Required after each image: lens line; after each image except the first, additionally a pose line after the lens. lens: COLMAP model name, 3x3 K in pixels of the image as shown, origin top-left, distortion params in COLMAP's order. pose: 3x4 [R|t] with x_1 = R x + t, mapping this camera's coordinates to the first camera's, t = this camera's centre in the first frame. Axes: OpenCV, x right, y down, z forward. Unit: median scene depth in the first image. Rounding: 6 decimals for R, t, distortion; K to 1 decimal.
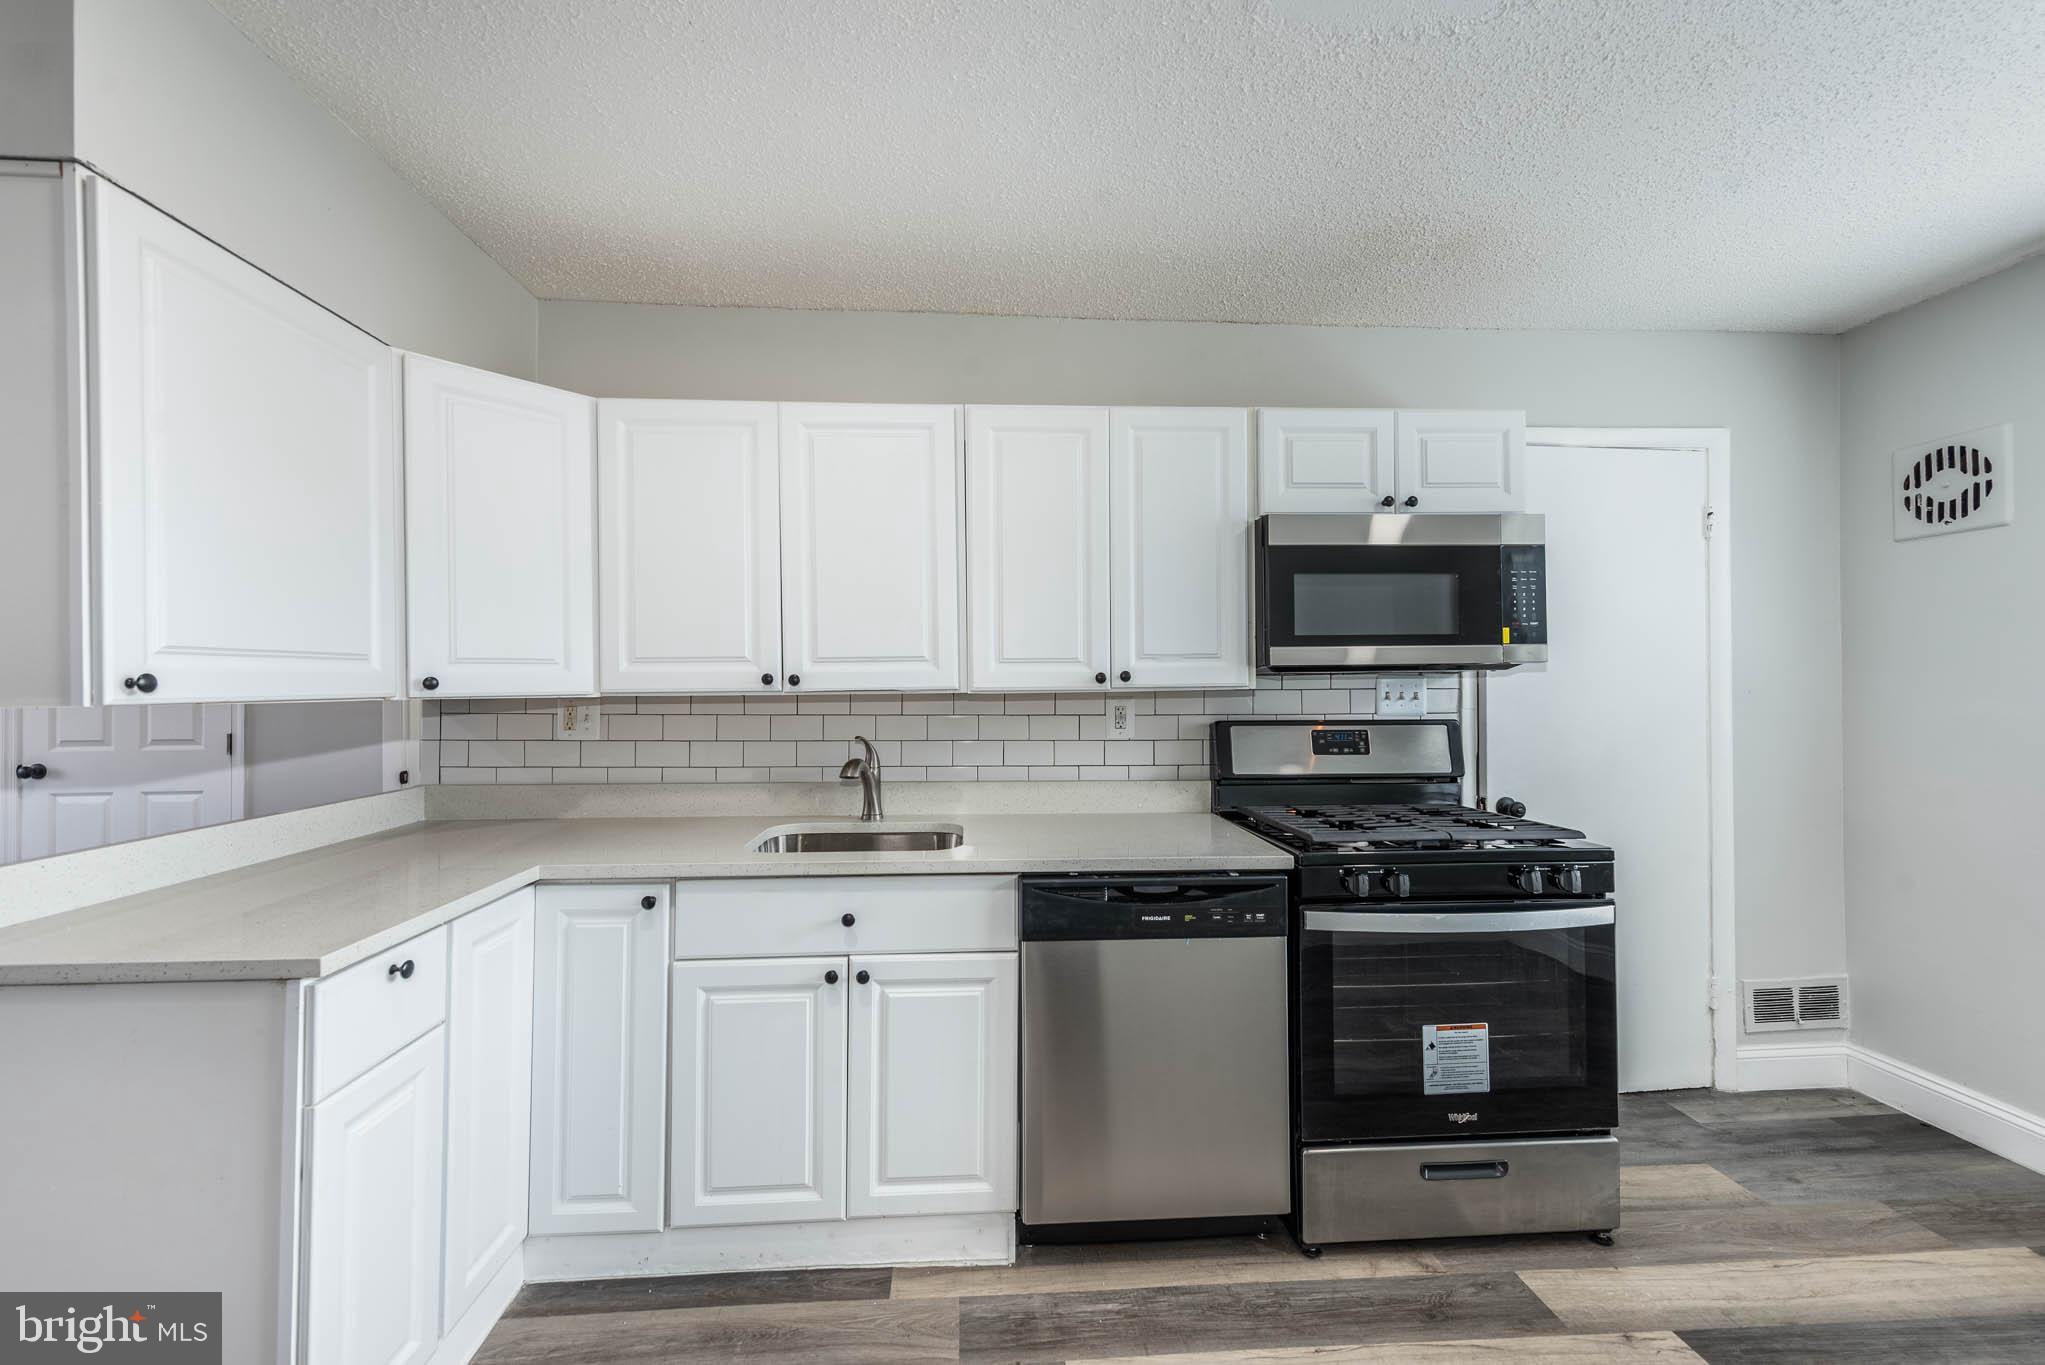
lens RADIAL K [[821.2, 0, 1013.6], [0, 821.2, 679.6], [0, 0, 1]] dist [0.013229, -0.000347]
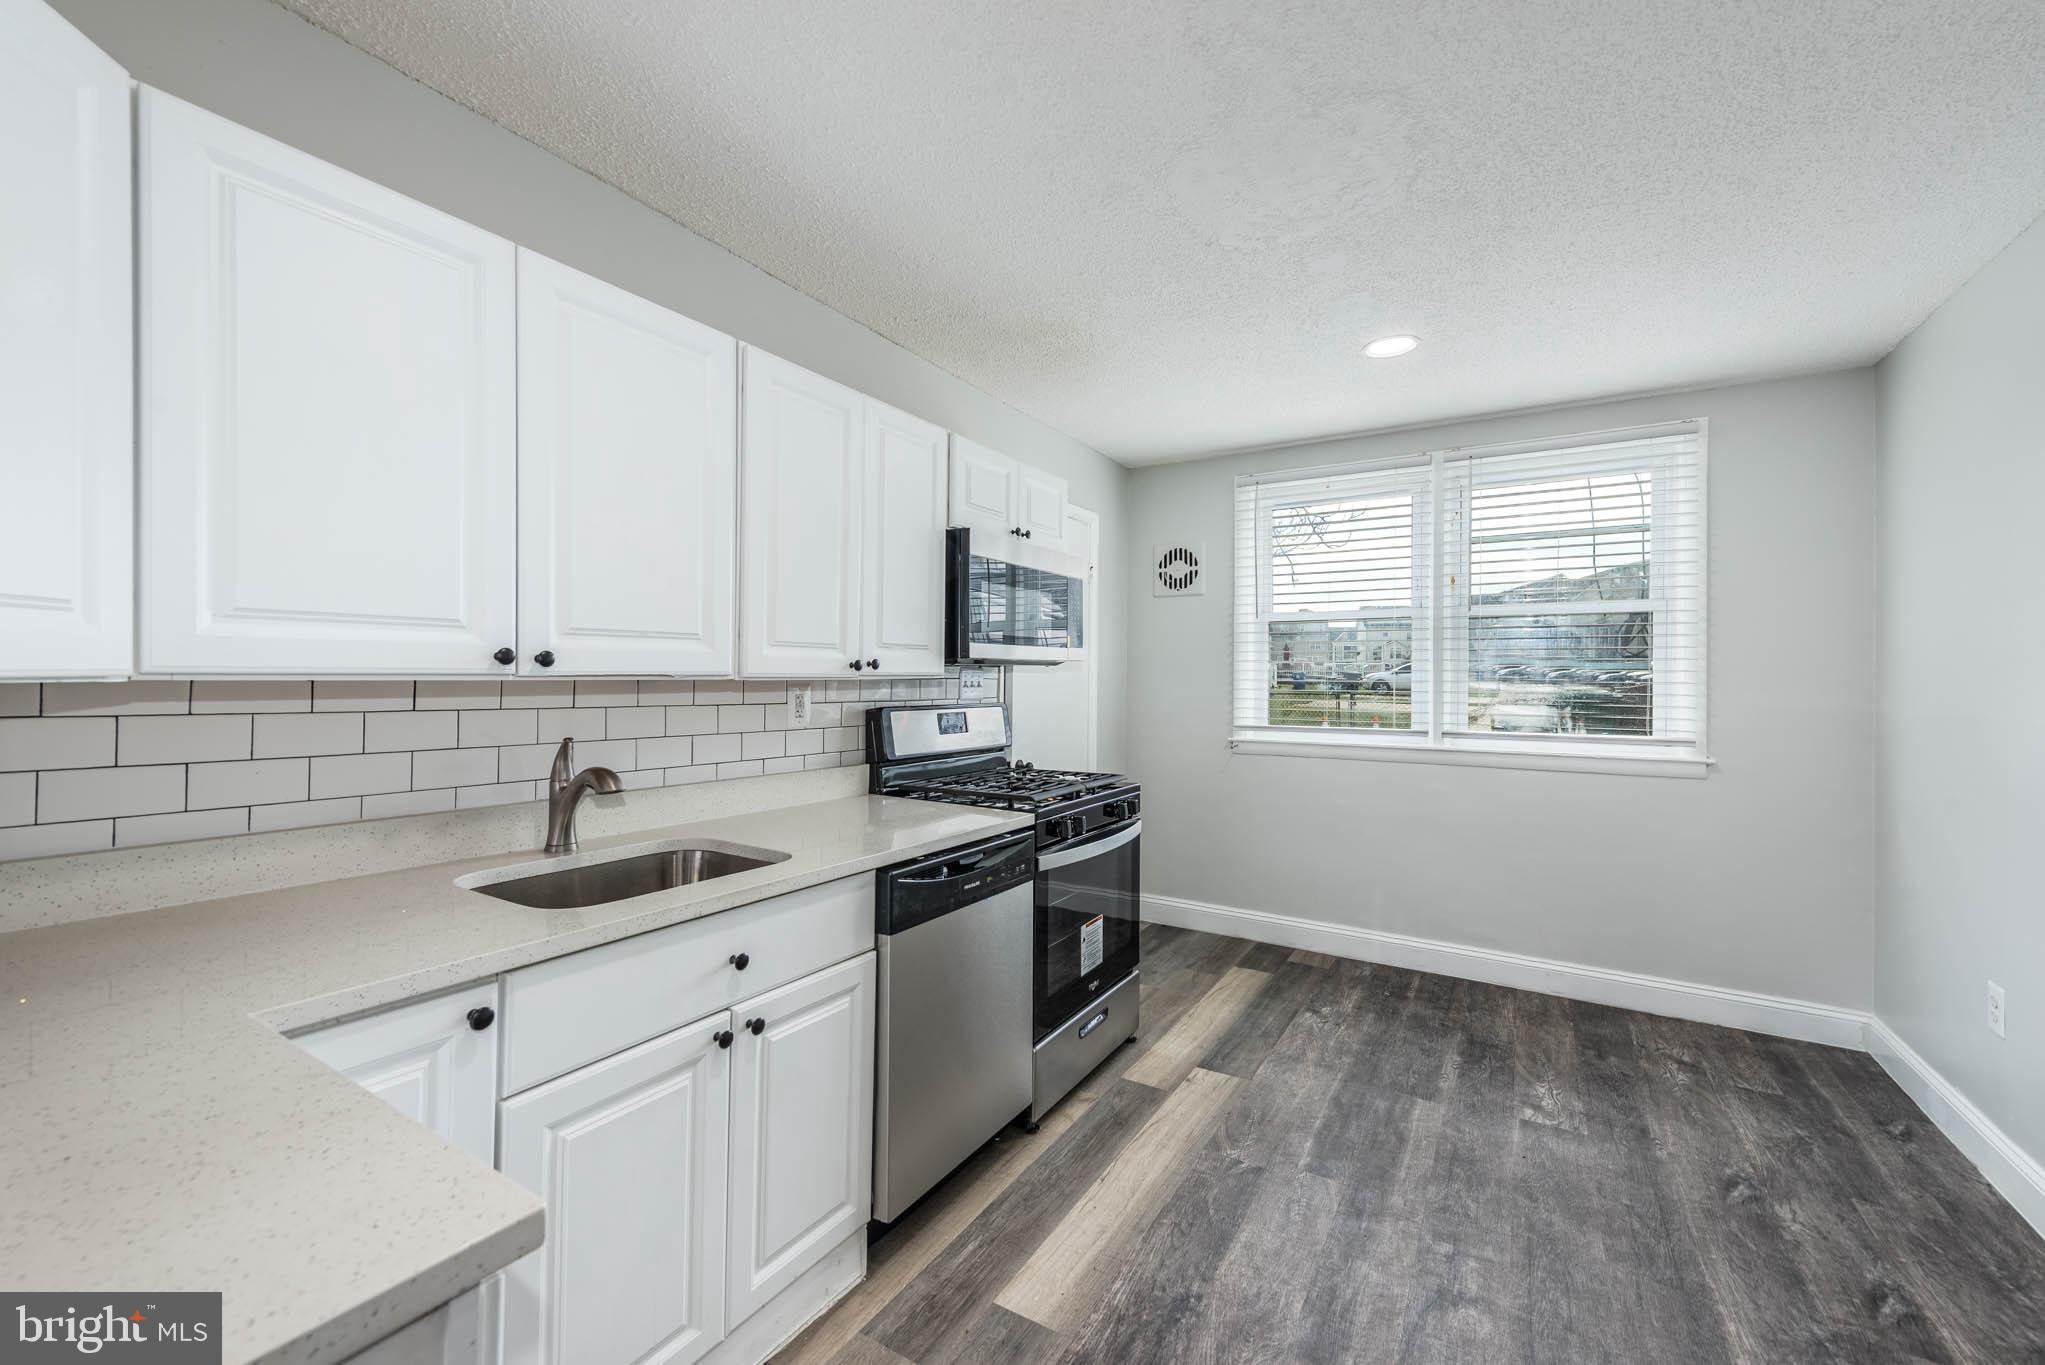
lens RADIAL K [[821.2, 0, 1013.6], [0, 821.2, 679.6], [0, 0, 1]] dist [0.013229, -0.000347]
pose [[0.584214, 0.008607, 0.811554, -0.592783], [-0.019338, 0.999807, 0.003318, 0.008185], [-0.811369, -0.017632, 0.584268, 0.271206]]
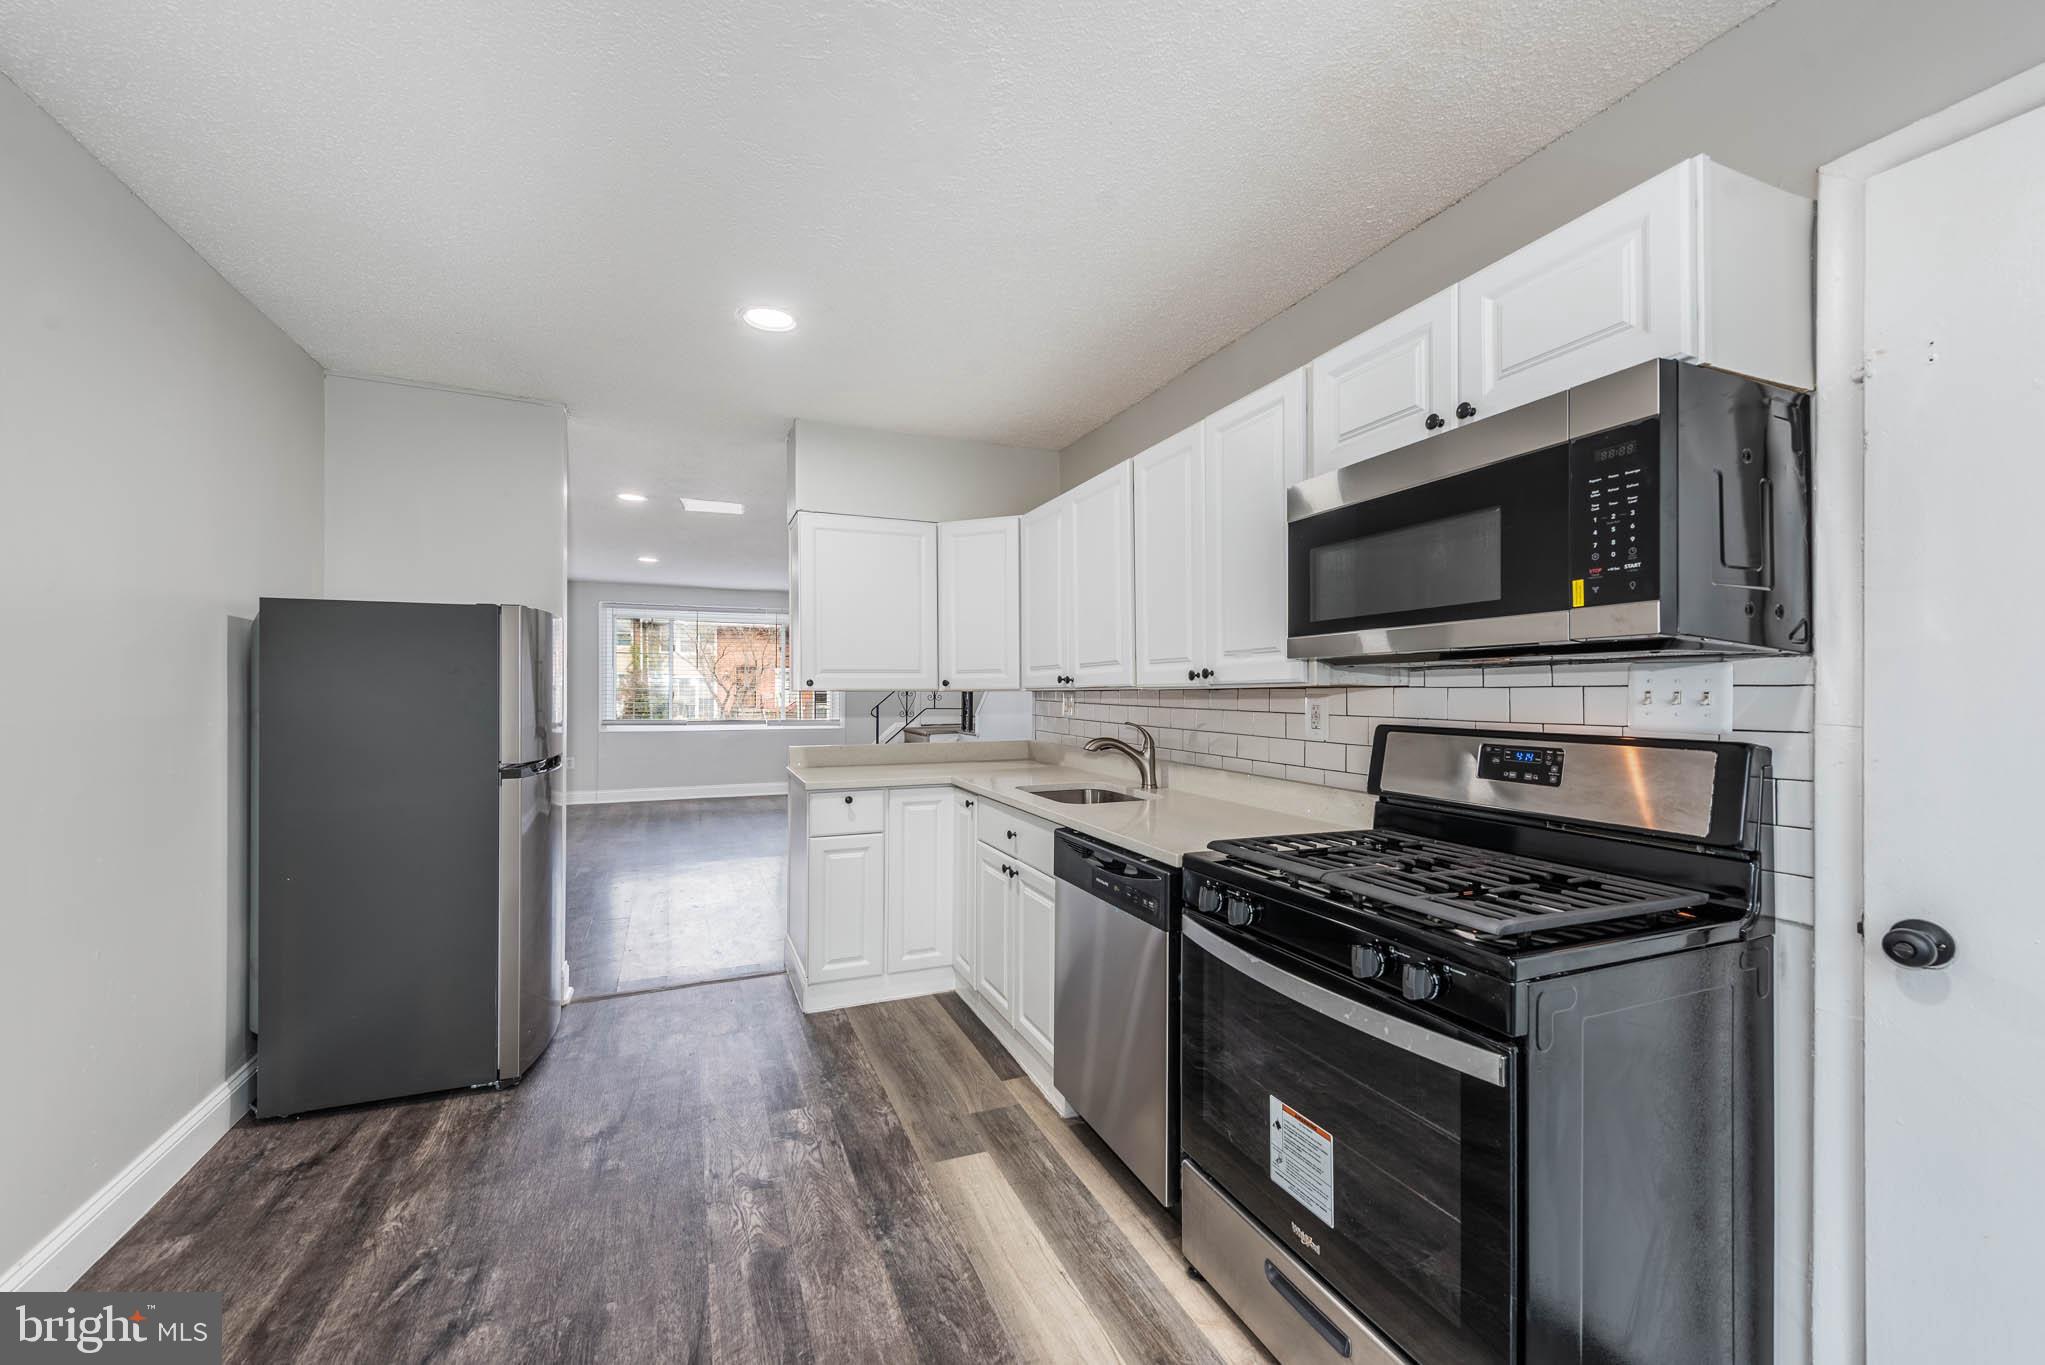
lens RADIAL K [[798.1, 0, 1017.4], [0, 798.1, 691.4], [0, 0, 1]] dist [-0.000469, -0.000114]
pose [[0.323460, 0.006027, -0.946223, 1.027228], [0.002126, 0.999973, 0.007096, 0.011693], [0.946239, -0.004307, 0.323439, 0.449526]]
